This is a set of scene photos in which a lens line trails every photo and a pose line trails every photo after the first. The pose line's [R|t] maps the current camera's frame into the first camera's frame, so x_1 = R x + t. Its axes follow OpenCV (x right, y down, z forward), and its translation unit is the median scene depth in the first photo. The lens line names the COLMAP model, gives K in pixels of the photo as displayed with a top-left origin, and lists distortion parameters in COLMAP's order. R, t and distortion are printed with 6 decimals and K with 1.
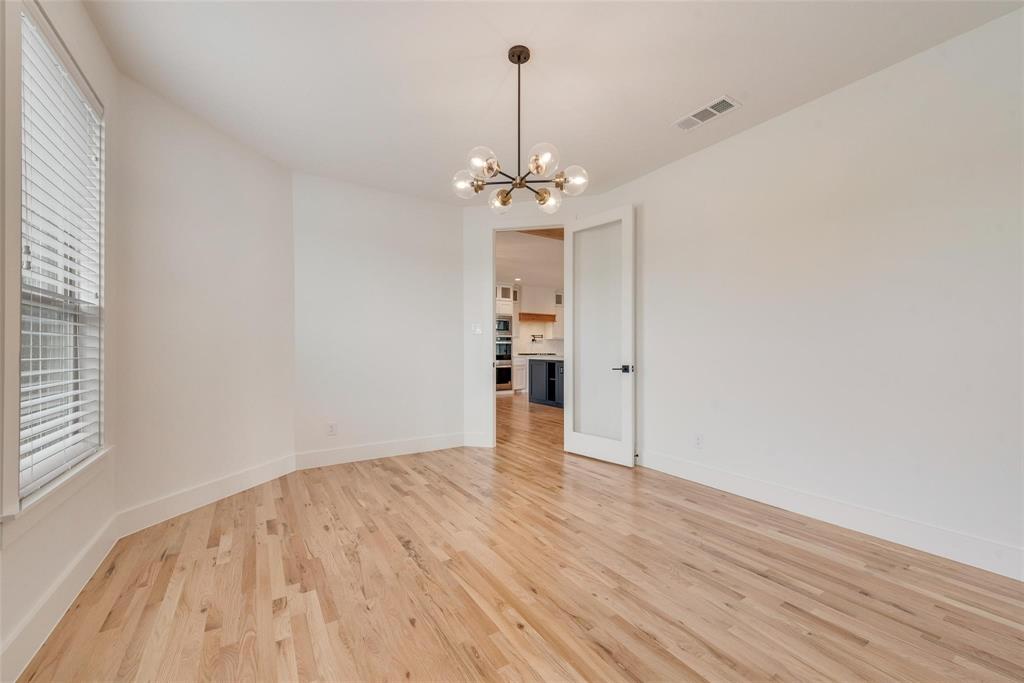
lens RADIAL K [[405.9, 0, 515.6], [0, 405.9, 345.2], [0, 0, 1]] dist [-0.003770, -0.000364]
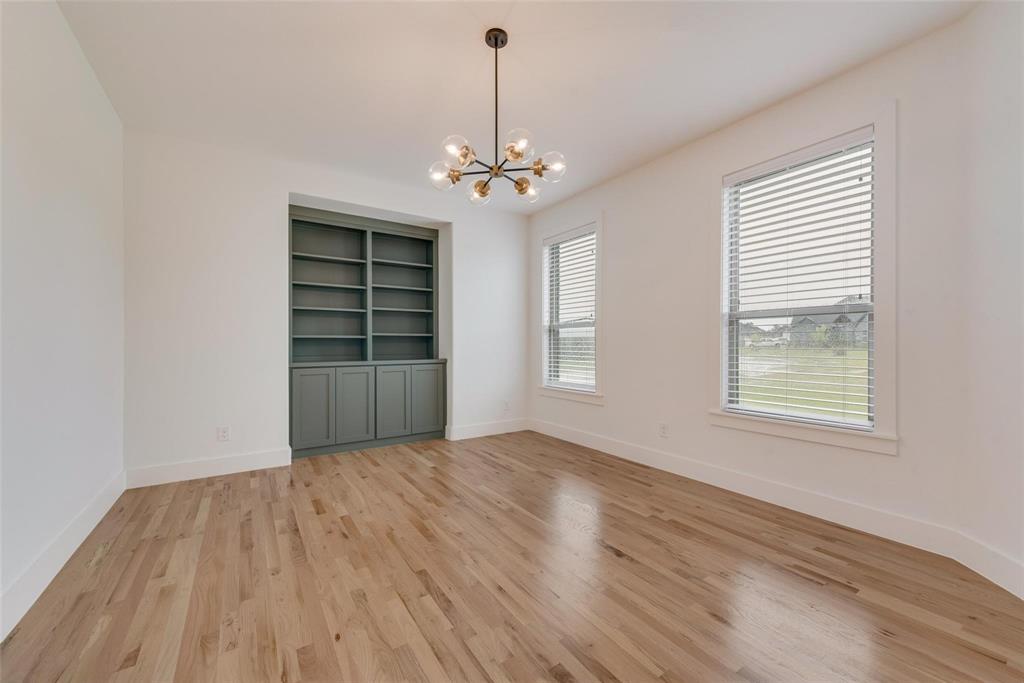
lens RADIAL K [[405.9, 0, 513.3], [0, 405.9, 346.0], [0, 0, 1]] dist [-0.003770, -0.000364]
pose [[-0.999849, 0.000539, -0.017348, -0.013718], [0.000620, 0.999989, -0.004640, 0.023697], [0.017346, -0.004650, -0.999839, 2.003629]]
